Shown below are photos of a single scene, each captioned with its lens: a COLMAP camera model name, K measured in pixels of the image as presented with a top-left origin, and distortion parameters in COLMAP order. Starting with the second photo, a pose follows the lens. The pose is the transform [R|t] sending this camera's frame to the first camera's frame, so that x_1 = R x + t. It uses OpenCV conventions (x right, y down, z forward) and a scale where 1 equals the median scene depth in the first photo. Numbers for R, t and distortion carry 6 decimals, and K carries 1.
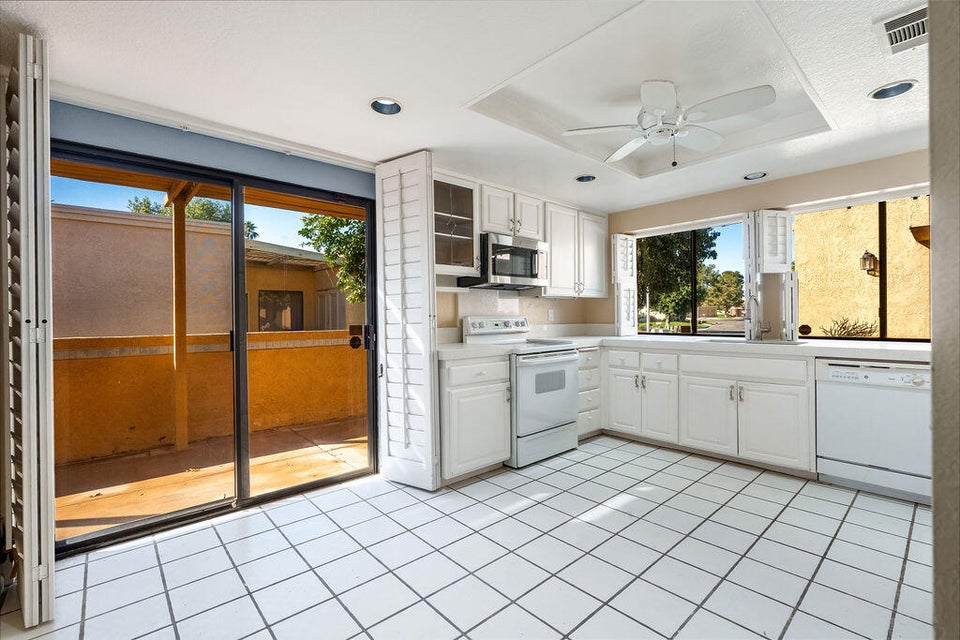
lens RADIAL K [[429.7, 0, 478.4], [0, 429.7, 317.7], [0, 0, 1]] dist [-0.008167, 0.002317]
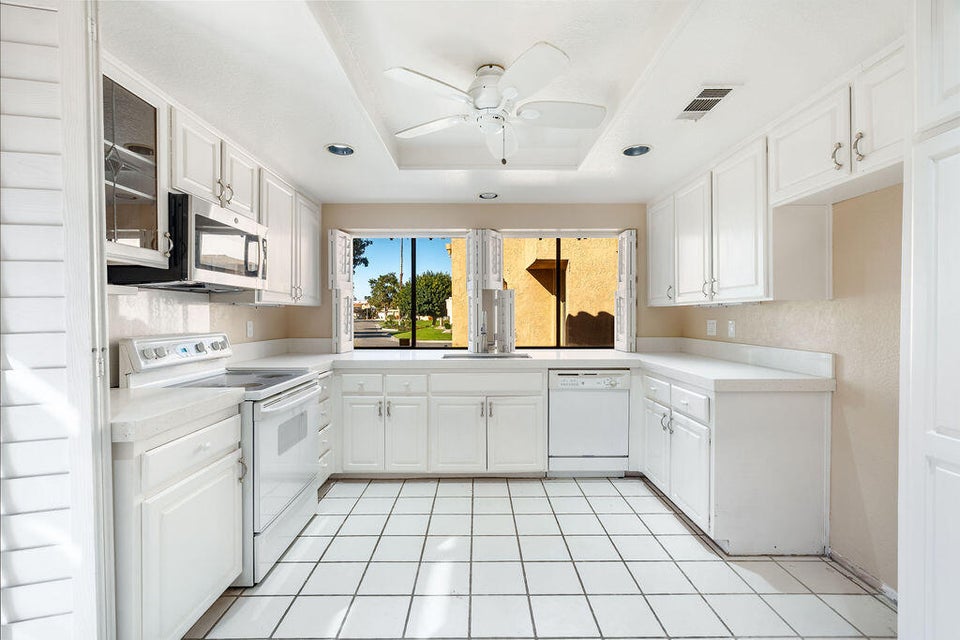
lens RADIAL K [[429.7, 0, 479.1], [0, 429.7, 317.1], [0, 0, 1]] dist [-0.008167, 0.002317]
pose [[0.660971, 0.005825, 0.750389, -0.145811], [-0.003207, 0.999983, -0.004938, -0.030307], [-0.750405, 0.000857, 0.660978, 0.319831]]
